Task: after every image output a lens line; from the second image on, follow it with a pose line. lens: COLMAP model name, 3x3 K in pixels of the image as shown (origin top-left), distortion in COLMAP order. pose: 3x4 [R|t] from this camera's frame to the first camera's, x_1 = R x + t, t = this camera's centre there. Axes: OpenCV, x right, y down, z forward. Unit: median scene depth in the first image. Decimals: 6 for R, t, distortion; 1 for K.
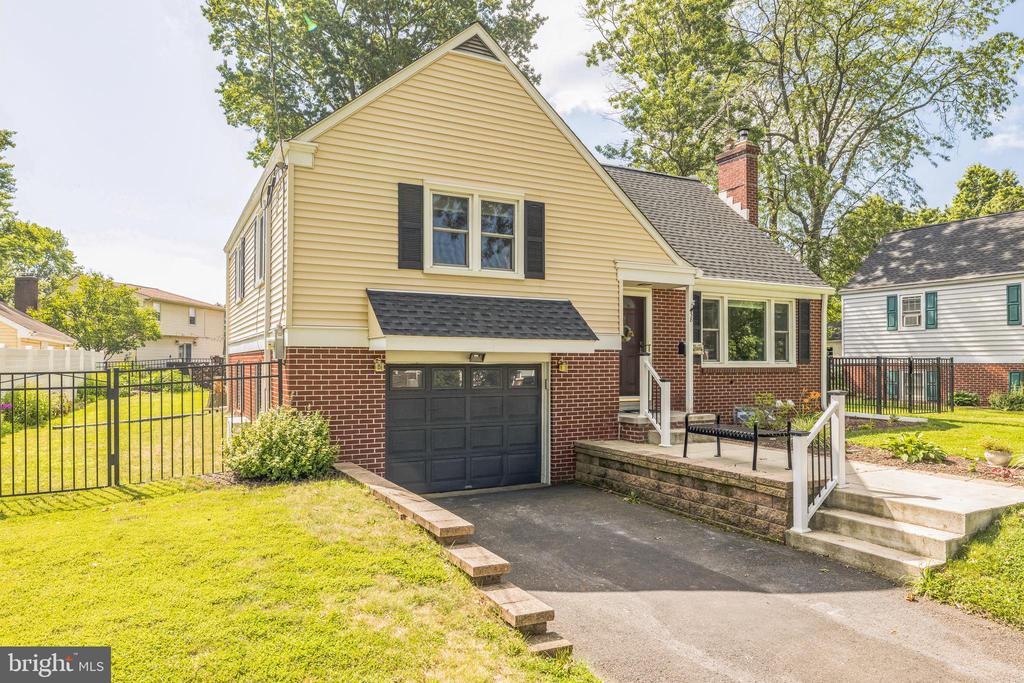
lens RADIAL K [[652.6, 0, 511.4], [0, 652.6, 361.6], [0, 0, 1]] dist [0.005201, 0.000599]
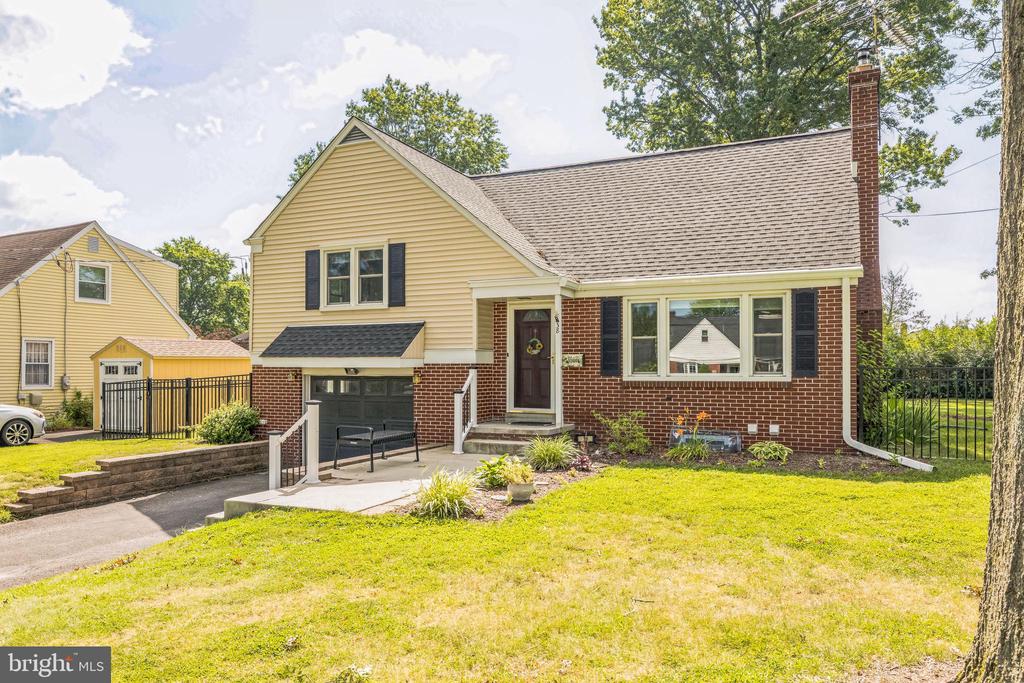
lens RADIAL K [[718.8, 0, 511.3], [0, 718.8, 373.2], [0, 0, 1]] dist [0.019795, 0.001106]
pose [[0.610958, 0.000039, -0.791663, 1.252260], [0.002013, 0.999997, 0.001602, -0.003961], [0.791660, -0.002573, 0.610956, 0.351512]]
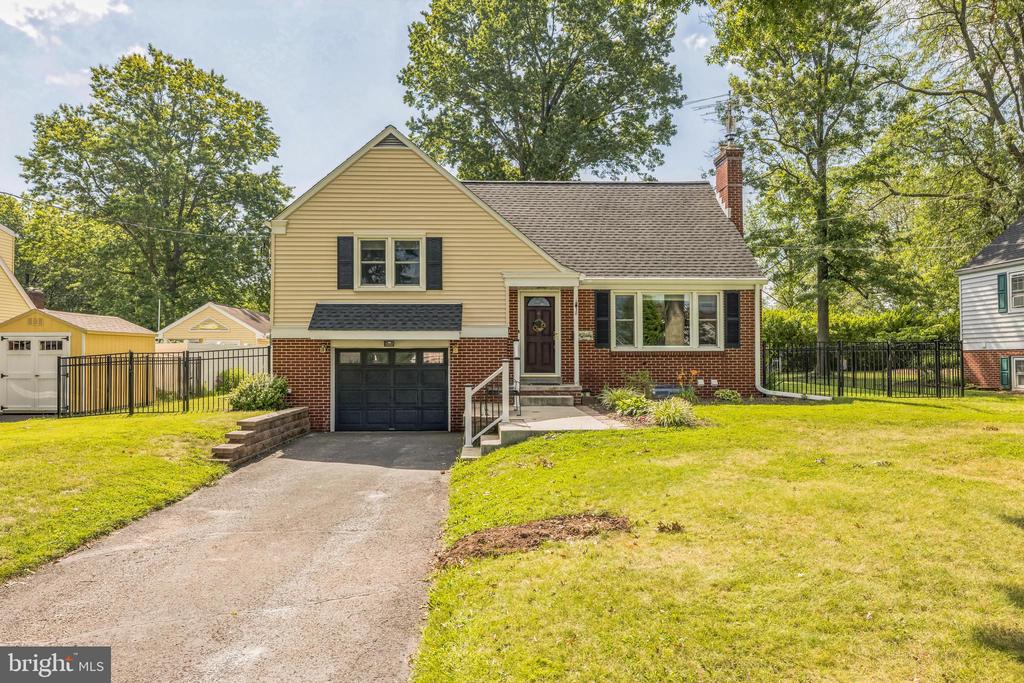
lens RADIAL K [[694.1, 0, 512.1], [0, 694.1, 359.8], [0, 0, 1]] dist [0.001739, 0.001168]
pose [[0.901318, -0.005439, -0.433124, 0.881099], [0.004893, 0.999985, -0.002375, 0.035366], [0.433130, 0.000021, 0.901331, -0.335021]]
